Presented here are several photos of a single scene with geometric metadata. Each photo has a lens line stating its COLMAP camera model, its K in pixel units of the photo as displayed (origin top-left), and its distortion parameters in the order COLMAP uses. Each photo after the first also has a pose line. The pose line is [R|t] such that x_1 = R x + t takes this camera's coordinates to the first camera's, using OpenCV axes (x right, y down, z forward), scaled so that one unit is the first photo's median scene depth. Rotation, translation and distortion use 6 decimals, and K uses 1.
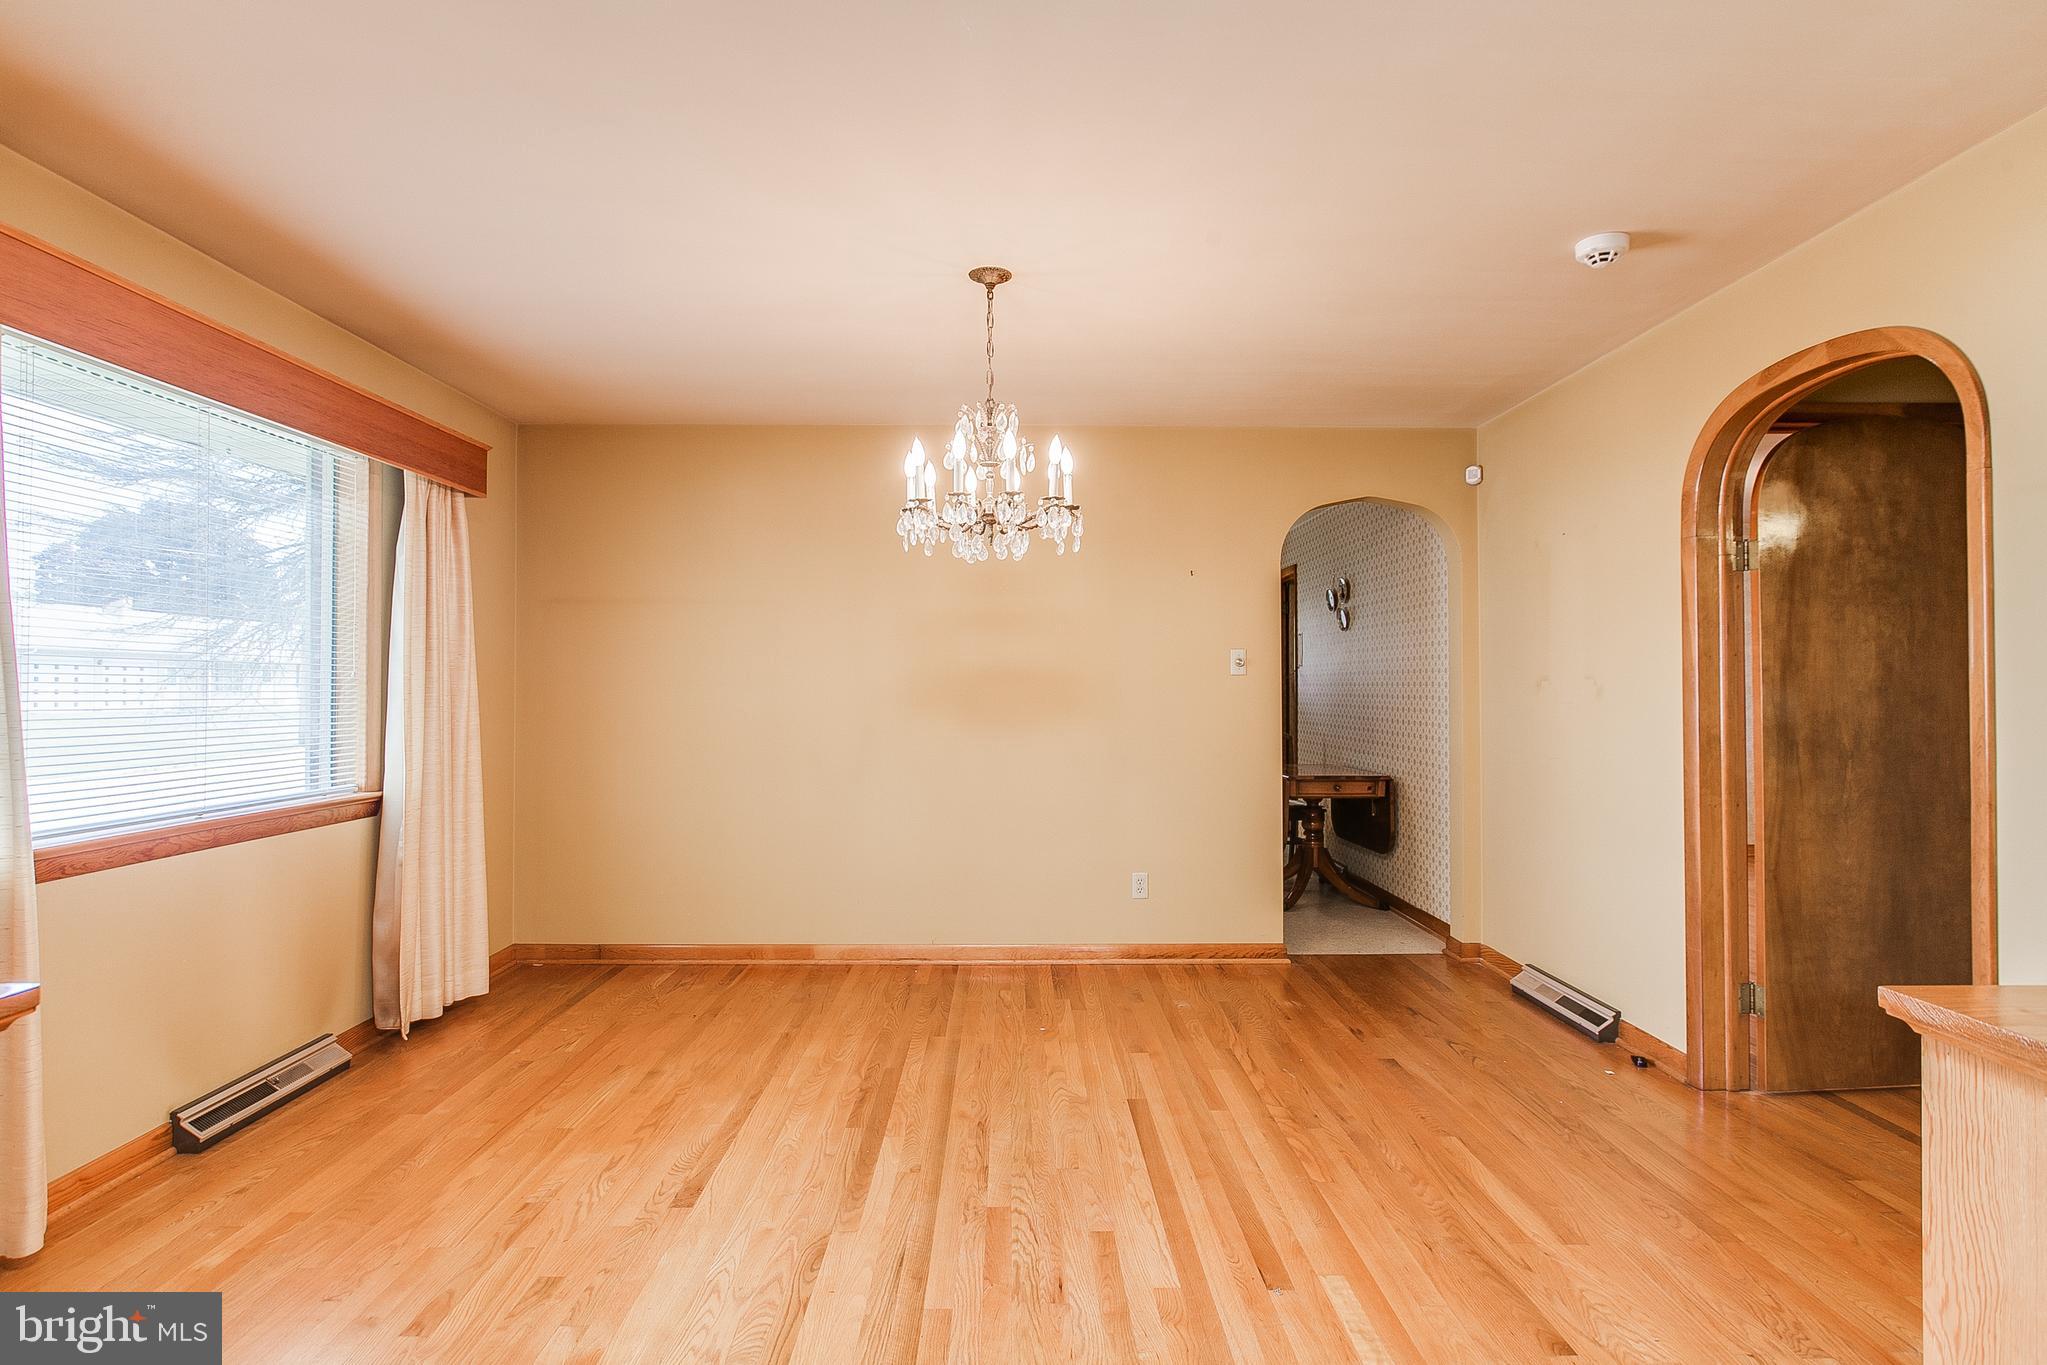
lens RADIAL K [[1027.5, 0, 1023.5], [0, 1027.5, 682.5], [0, 0, 1]] dist [-0.000014, 0.000199]
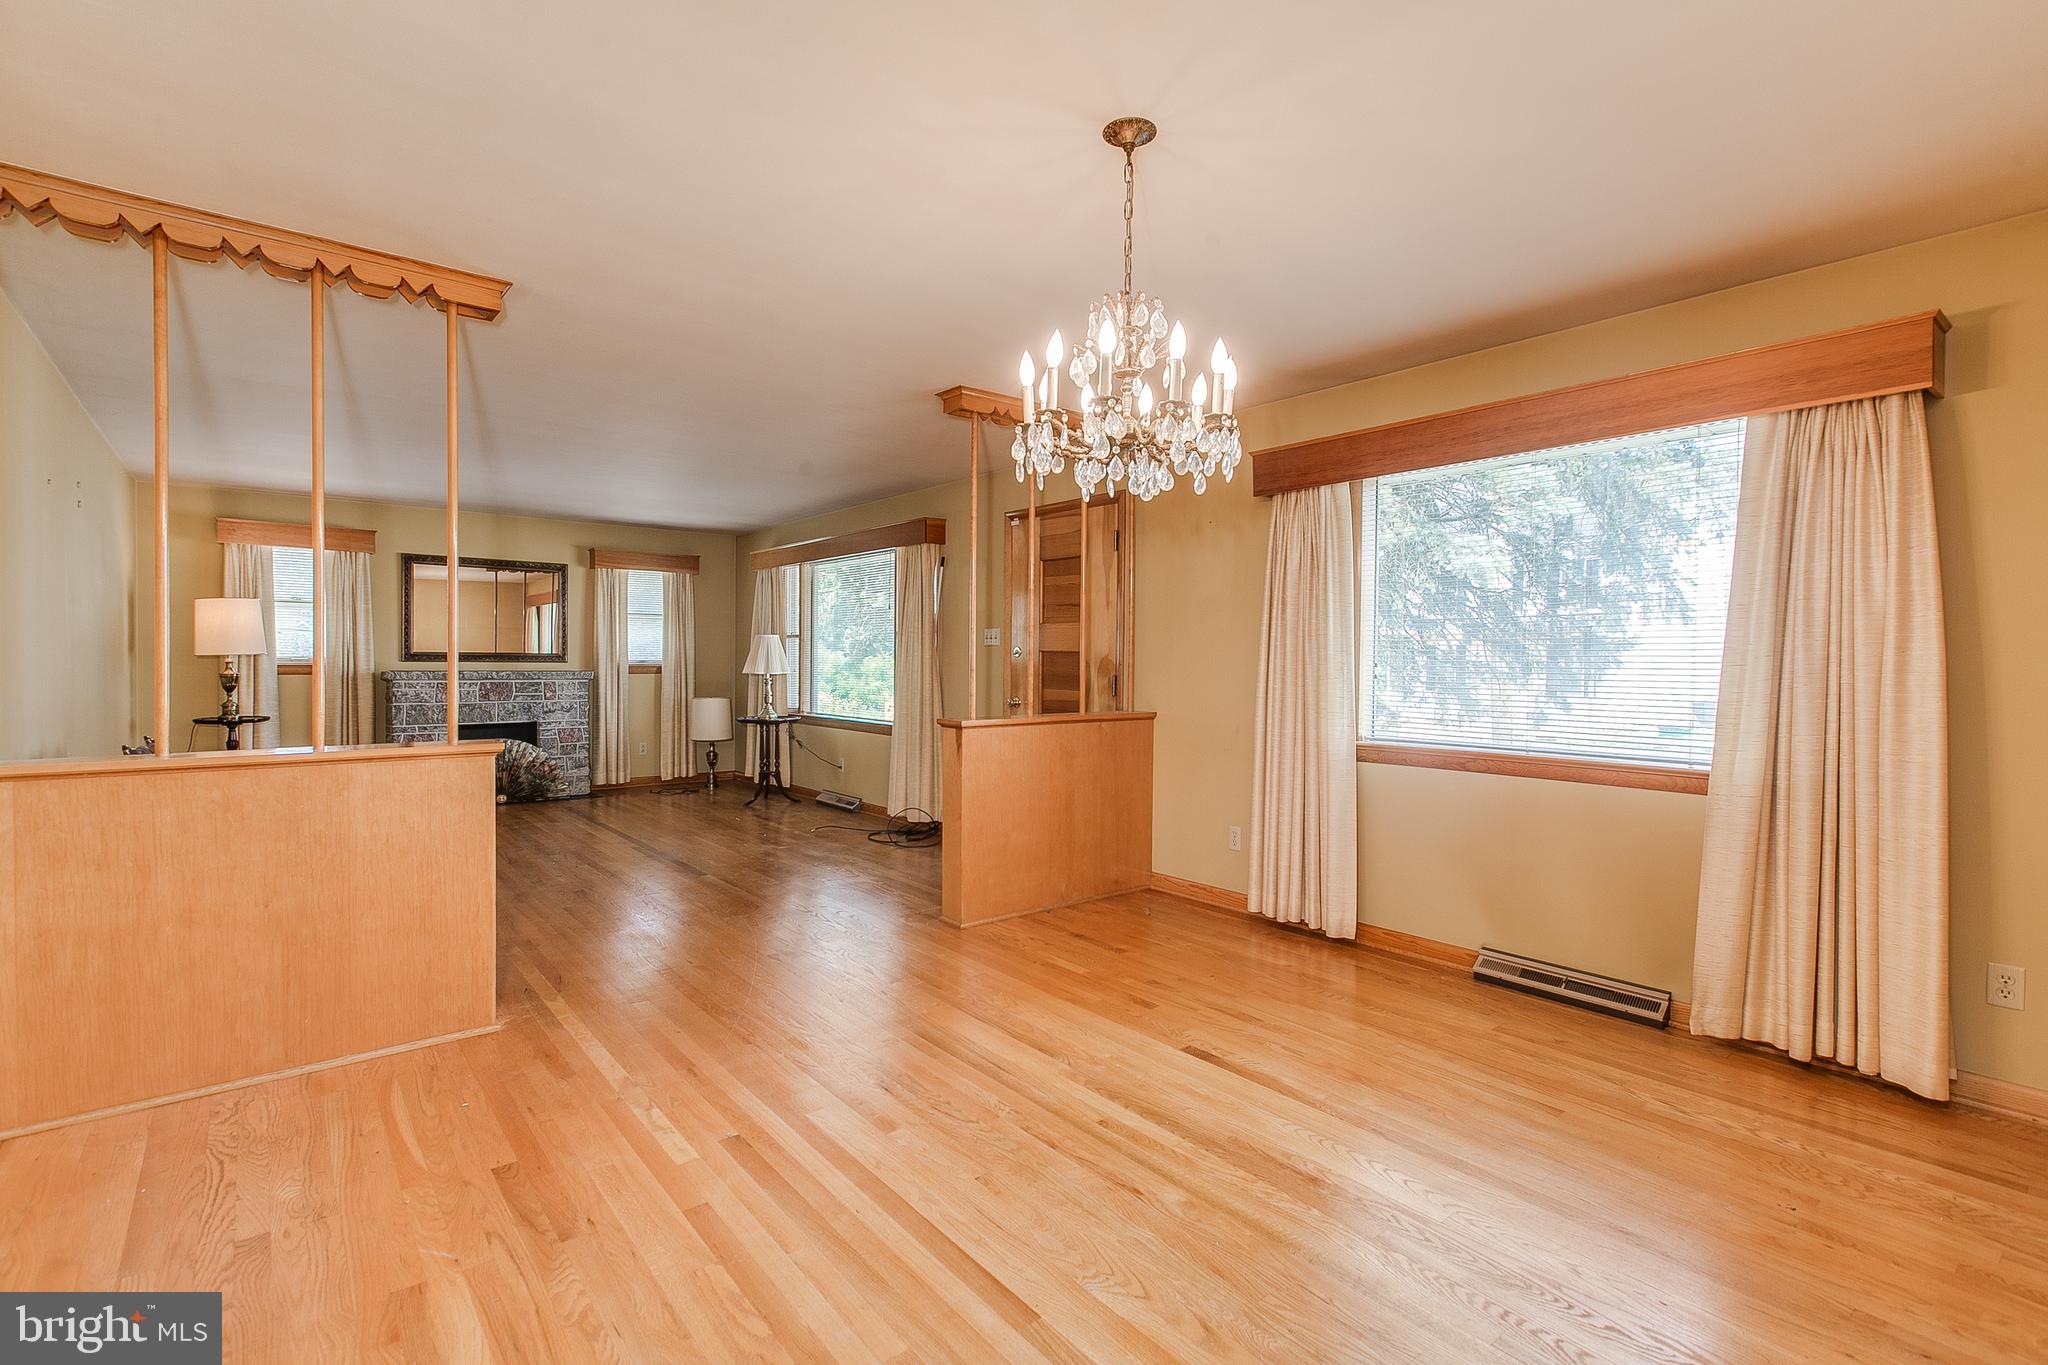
lens RADIAL K [[949.1, 0, 1024.7], [0, 949.1, 678.2], [0, 0, 1]] dist [0.009783, -0.000108]
pose [[-0.785731, 0.006784, -0.618531, 0.387367], [-0.002023, 0.999906, 0.013536, 0.011221], [0.618565, 0.011887, -0.785644, 1.212370]]
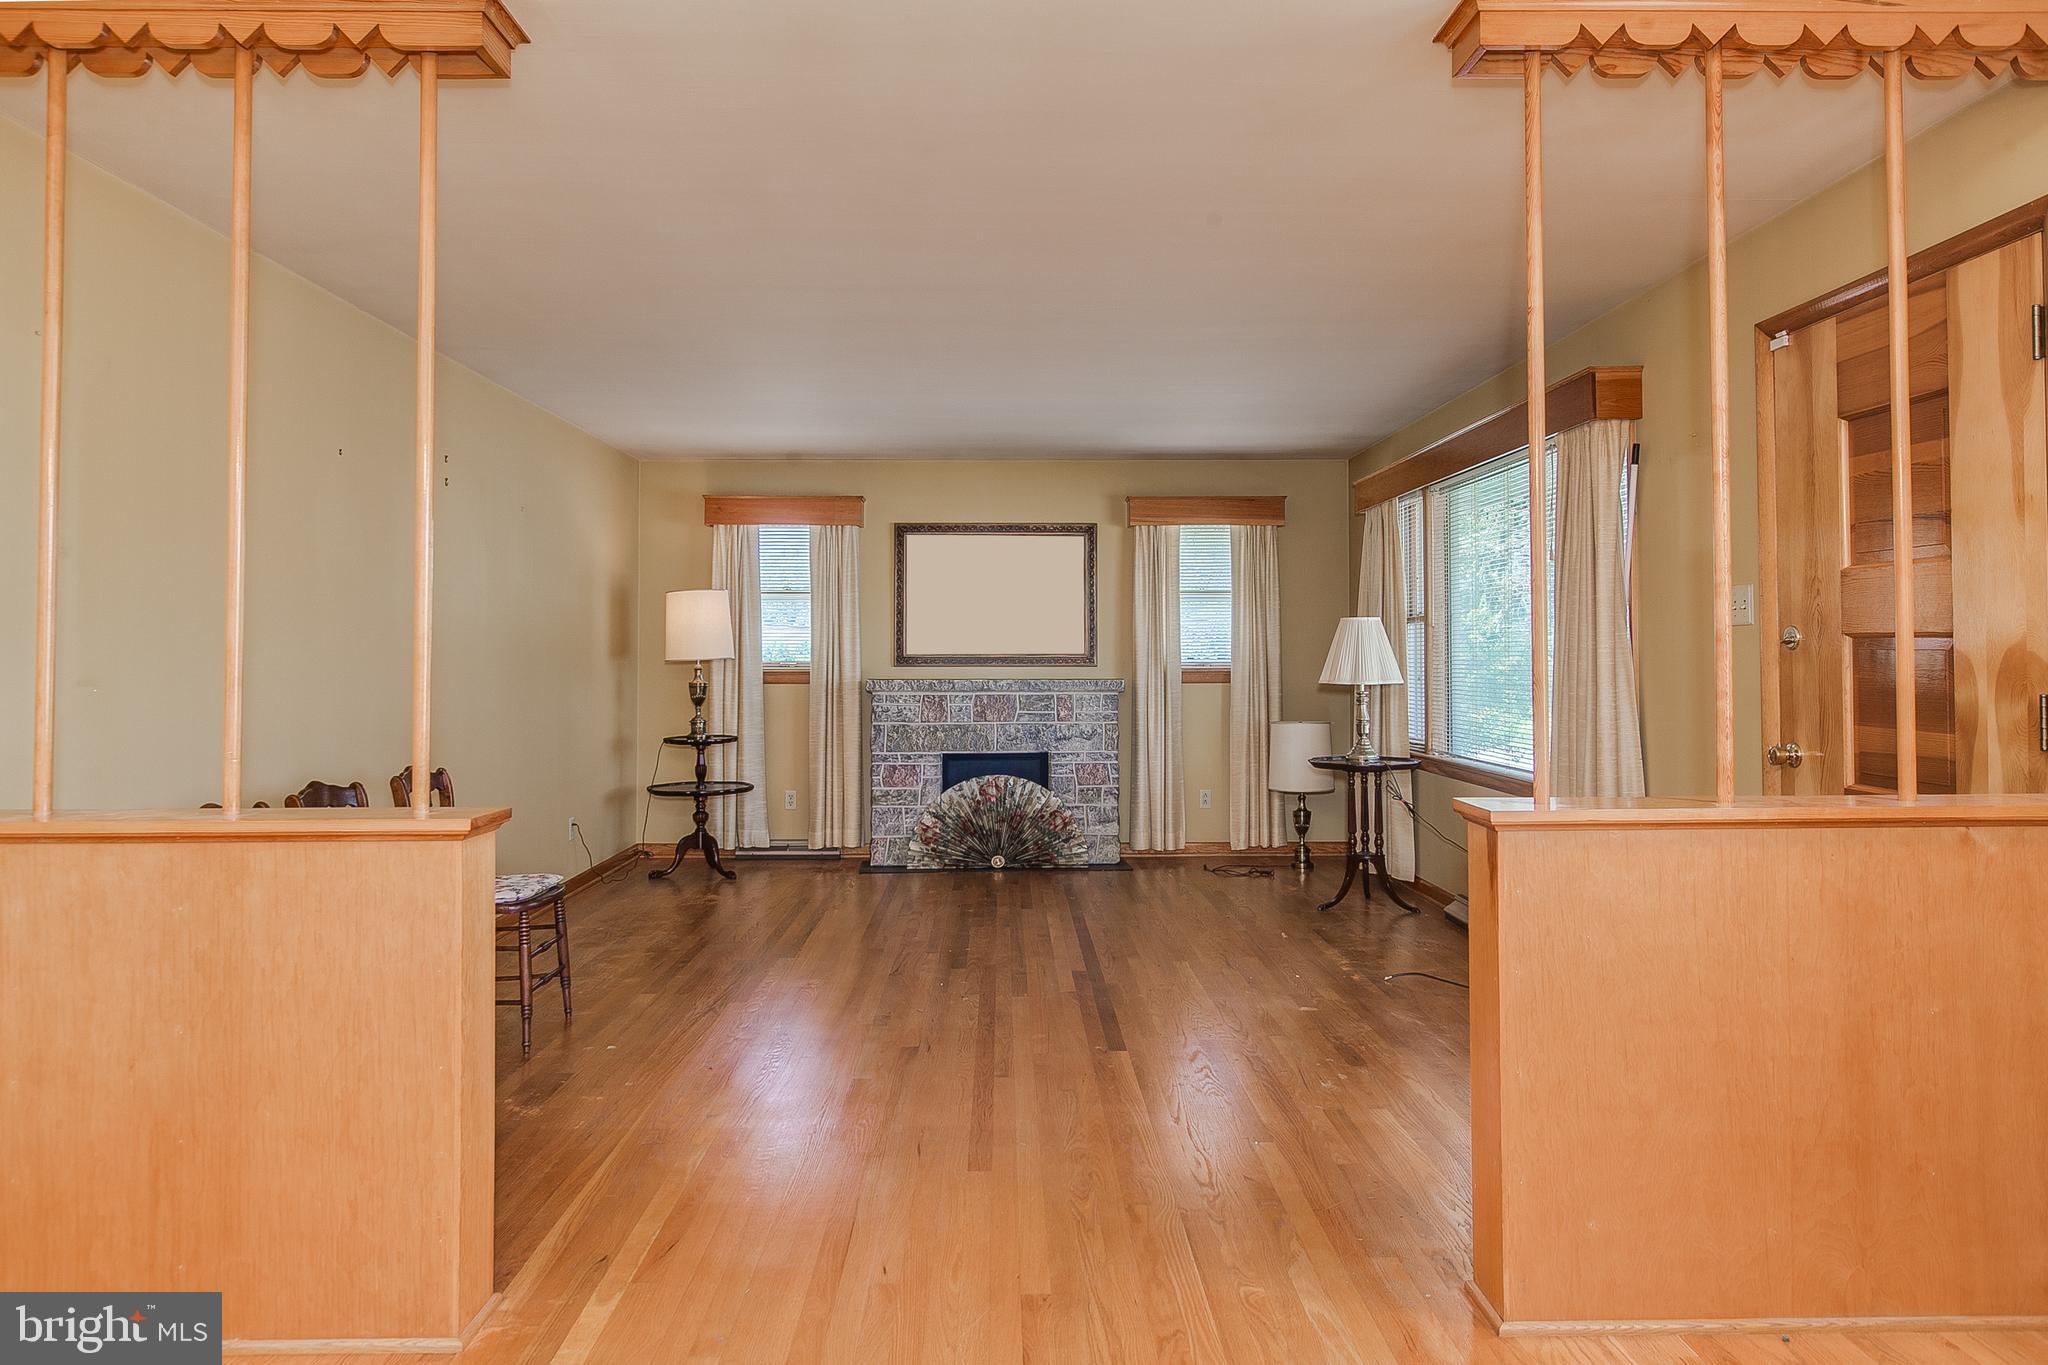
lens RADIAL K [[1321.5, 0, 1011.0], [0, 1321.5, 624.8], [0, 0, 1]] dist [-0.003718, -0.000705]
pose [[-0.999976, 0.003462, 0.006028, -0.032926], [0.003262, 0.999456, -0.032817, 0.008971], [-0.006138, -0.032797, -0.999443, 0.908301]]
